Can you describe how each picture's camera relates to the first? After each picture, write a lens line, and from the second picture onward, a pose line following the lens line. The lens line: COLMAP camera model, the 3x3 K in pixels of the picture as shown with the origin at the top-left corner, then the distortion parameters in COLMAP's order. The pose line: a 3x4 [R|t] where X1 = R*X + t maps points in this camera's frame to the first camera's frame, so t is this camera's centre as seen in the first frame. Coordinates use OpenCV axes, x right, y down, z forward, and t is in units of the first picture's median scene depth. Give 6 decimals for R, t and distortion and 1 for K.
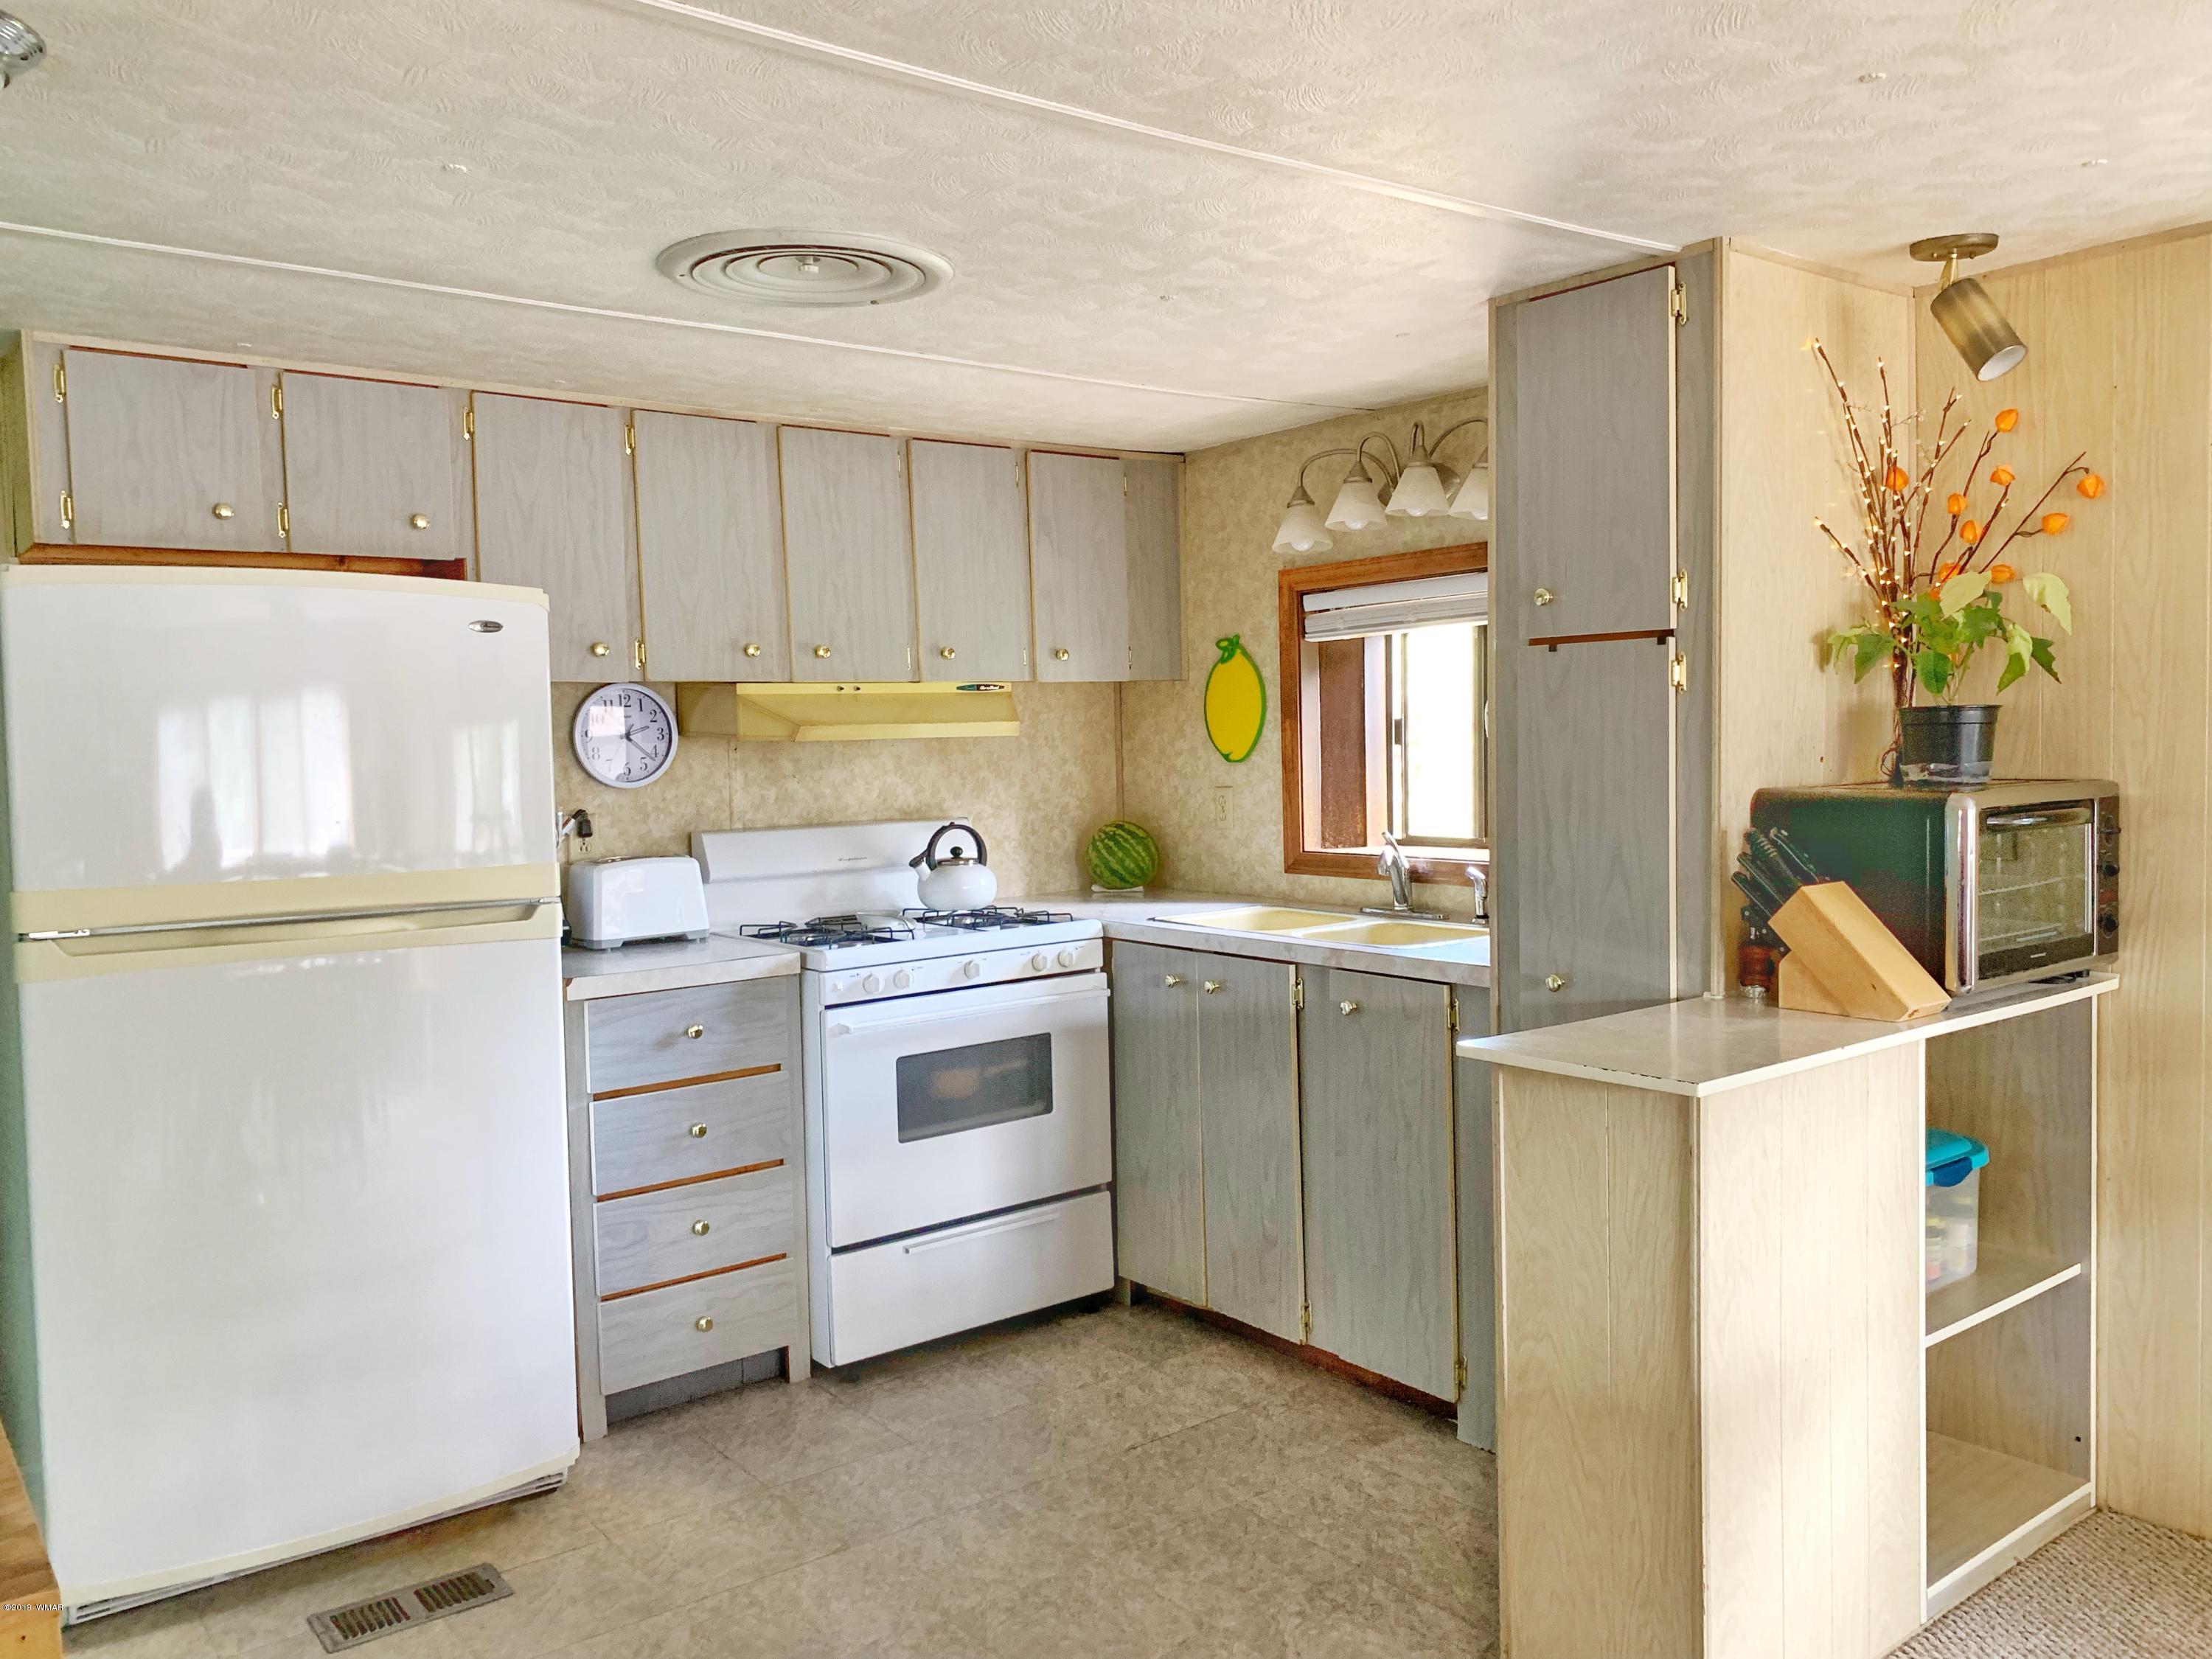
lens RADIAL K [[1681.0, 0, 1106.0], [0, 1681.0, 829.5], [0, 0, 1]] dist [0.046927, -0.004410]
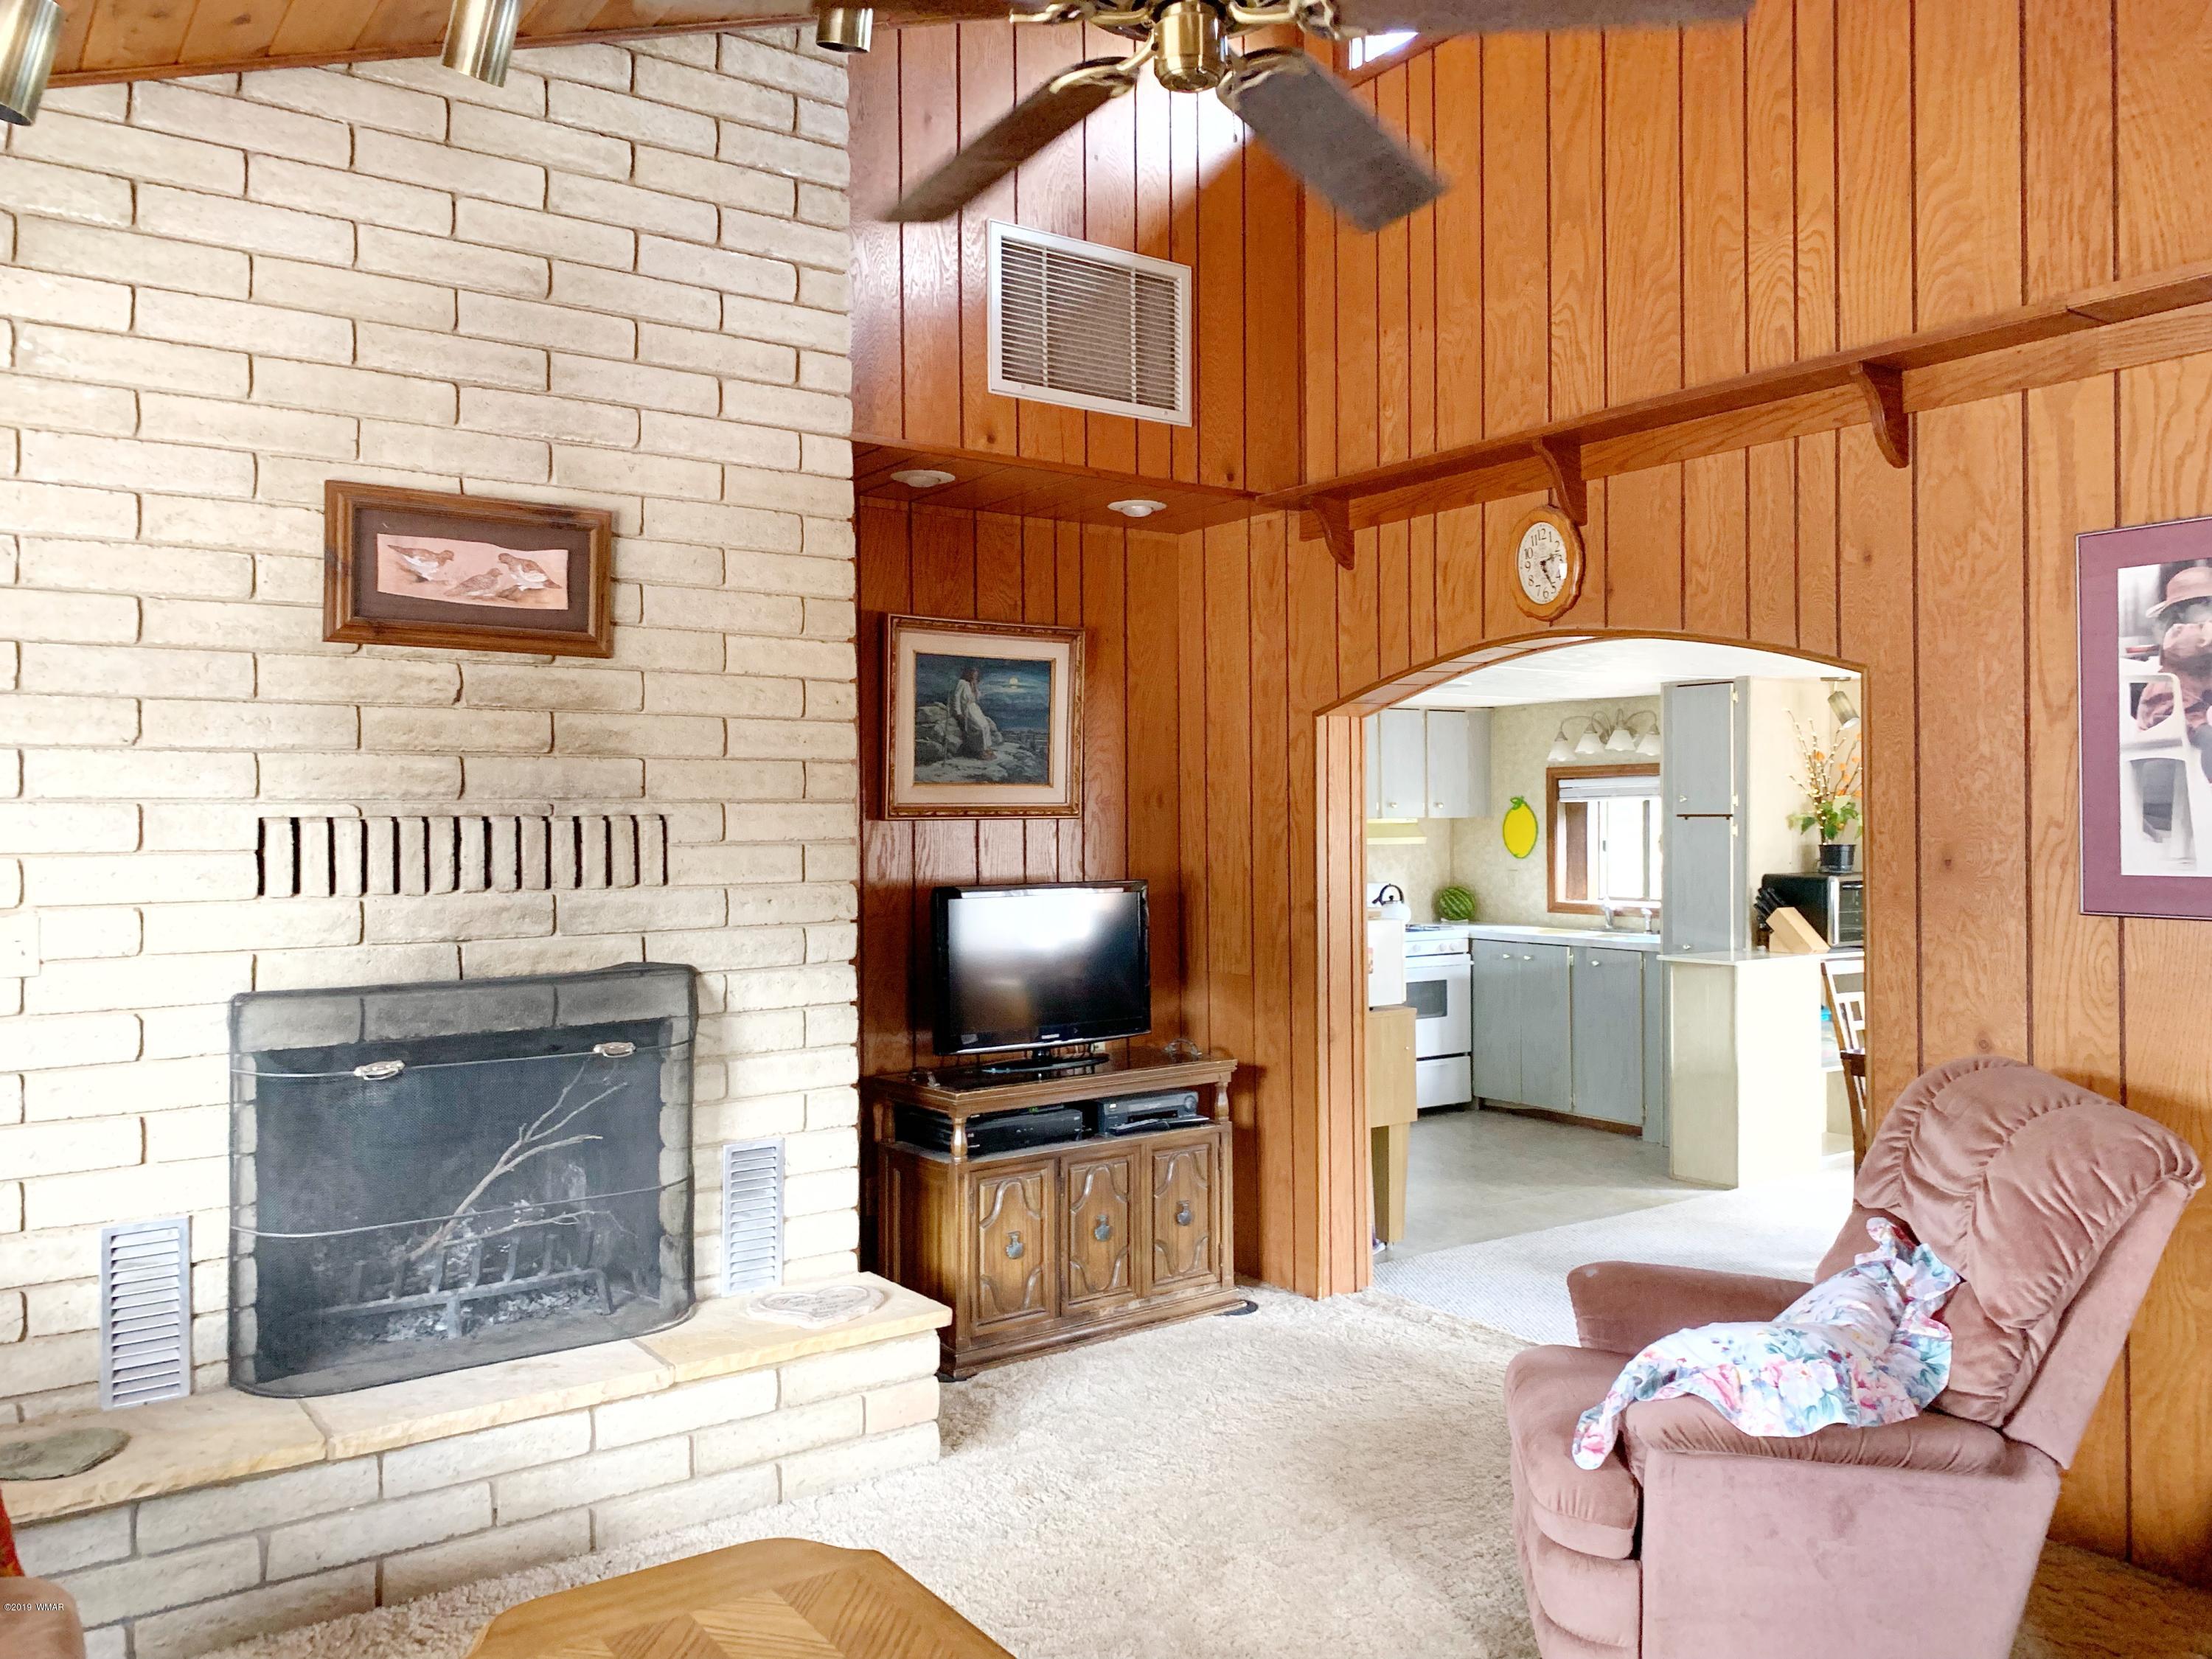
lens RADIAL K [[1681.0, 0, 1106.0], [0, 1681.0, 829.5], [0, 0, 1]] dist [0.046927, -0.004410]
pose [[0.998600, 0.020190, -0.048882, -0.399945], [-0.022724, 0.998397, -0.051840, 0.052009], [0.047757, 0.052878, 0.997458, -1.311203]]
